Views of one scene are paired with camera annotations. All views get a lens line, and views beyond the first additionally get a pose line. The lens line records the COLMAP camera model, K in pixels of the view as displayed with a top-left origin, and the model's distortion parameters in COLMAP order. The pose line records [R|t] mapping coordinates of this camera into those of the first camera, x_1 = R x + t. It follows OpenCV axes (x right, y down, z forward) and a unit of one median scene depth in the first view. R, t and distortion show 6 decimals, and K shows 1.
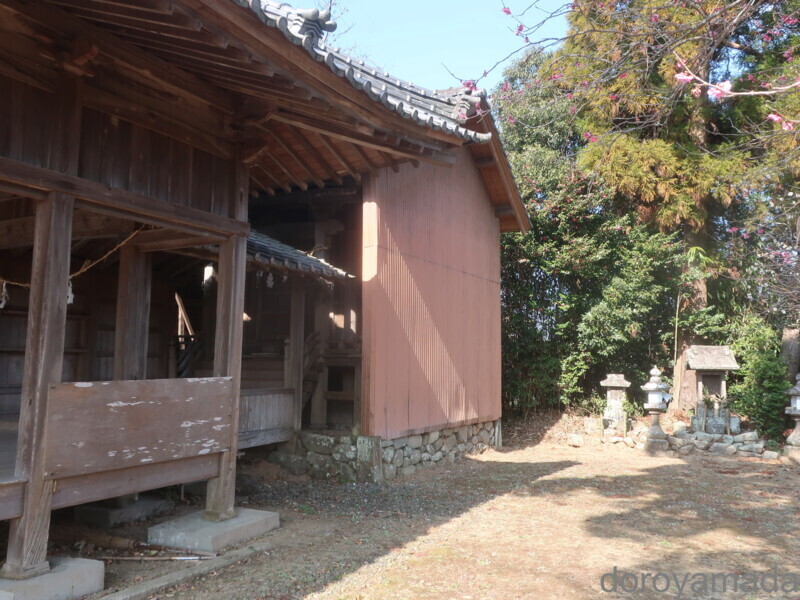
lens RADIAL K [[674.1, 0, 400.0], [0, 674.1, 300.0], [0, 0, 1]] dist [-0.012858, -0.020549]
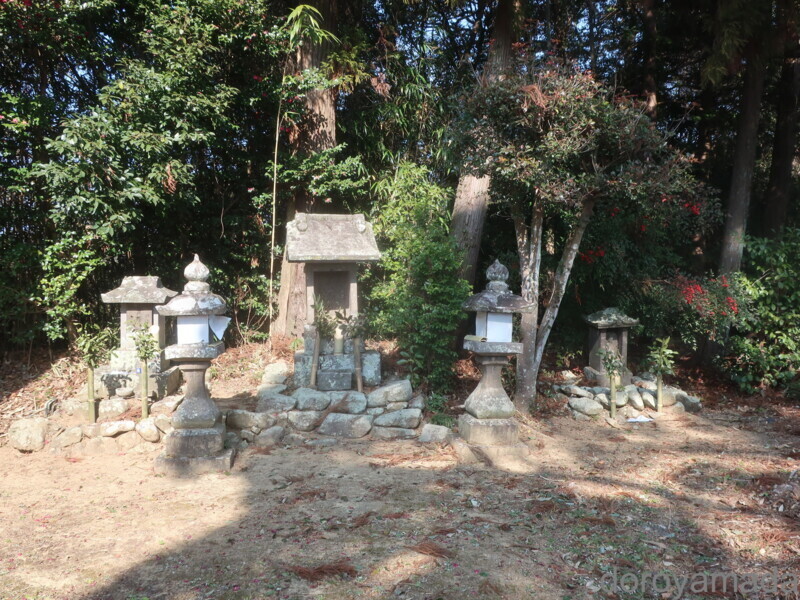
lens RADIAL K [[674.1, 0, 400.0], [0, 674.1, 300.0], [0, 0, 1]] dist [-0.012858, -0.020549]
pose [[0.895441, -0.050790, 0.442273, 0.277165], [-0.018654, 0.988317, 0.151265, 0.053723], [-0.444789, -0.143699, 0.884033, 0.512961]]
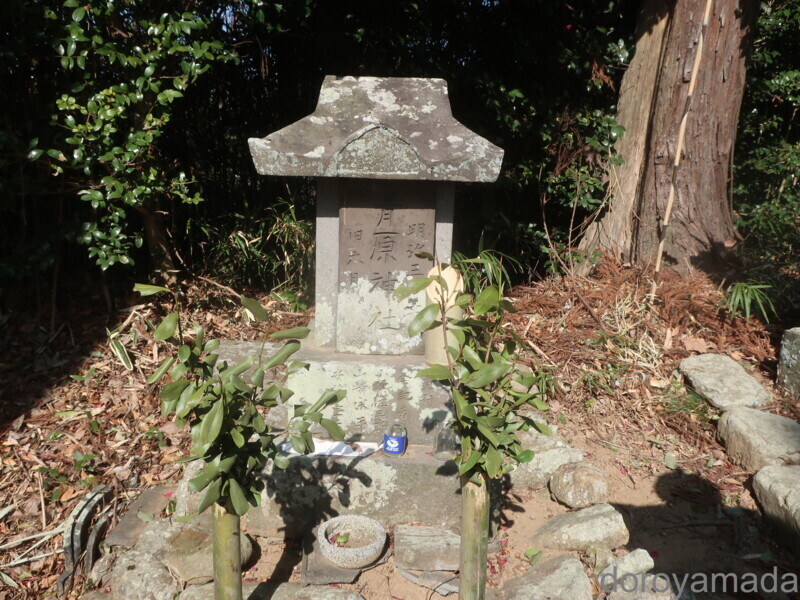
lens RADIAL K [[674.1, 0, 400.0], [0, 674.1, 300.0], [0, 0, 1]] dist [-0.012858, -0.020549]
pose [[0.946047, -0.088480, 0.311716, 0.283721], [-0.025183, 0.939010, 0.342965, 0.107449], [-0.323050, -0.332311, 0.886120, 0.883371]]
